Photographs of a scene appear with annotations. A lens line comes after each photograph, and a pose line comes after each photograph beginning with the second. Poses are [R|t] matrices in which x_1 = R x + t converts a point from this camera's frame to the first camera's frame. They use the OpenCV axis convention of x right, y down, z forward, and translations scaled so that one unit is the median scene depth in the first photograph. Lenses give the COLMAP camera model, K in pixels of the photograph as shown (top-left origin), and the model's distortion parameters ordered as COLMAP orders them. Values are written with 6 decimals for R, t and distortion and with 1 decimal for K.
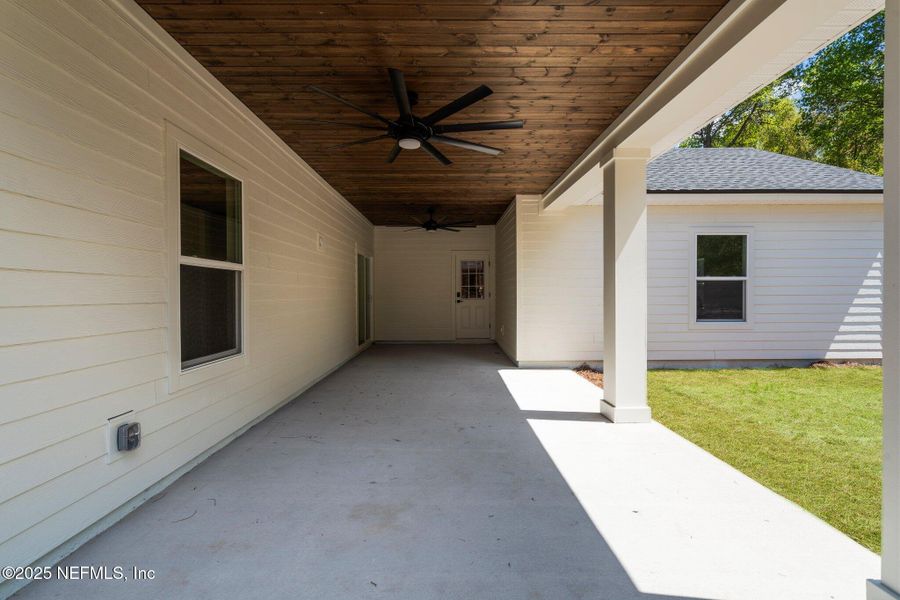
lens RADIAL K [[419.2, 0, 451.3], [0, 419.2, 297.8], [0, 0, 1]] dist [0.000671, 0.000227]
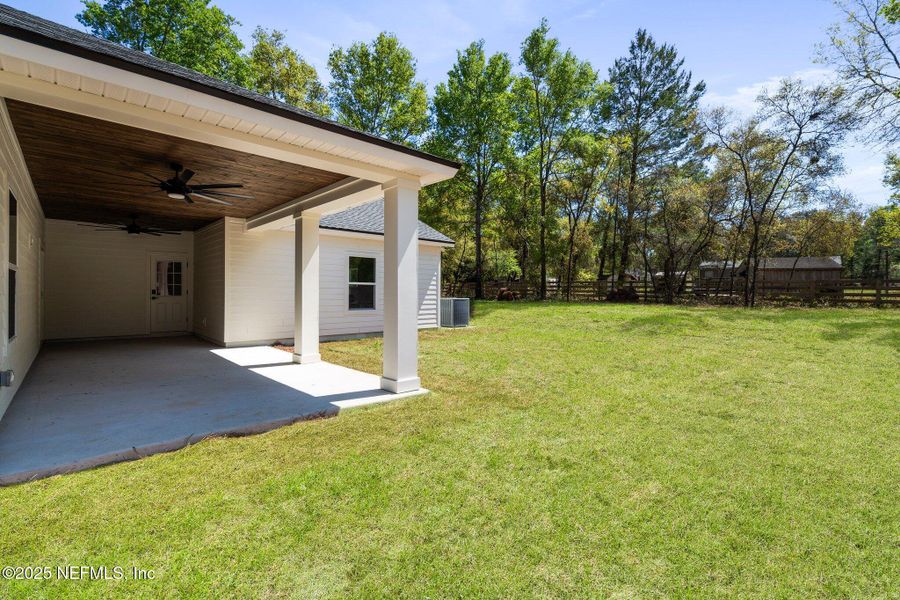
lens RADIAL K [[419.2, 0, 451.3], [0, 419.2, 297.8], [0, 0, 1]] dist [0.000671, 0.000227]
pose [[0.737680, 0.001117, 0.675150, -0.209721], [-0.002203, 0.999997, 0.000753, 0.007525], [-0.675147, -0.002042, 0.737680, -0.452174]]
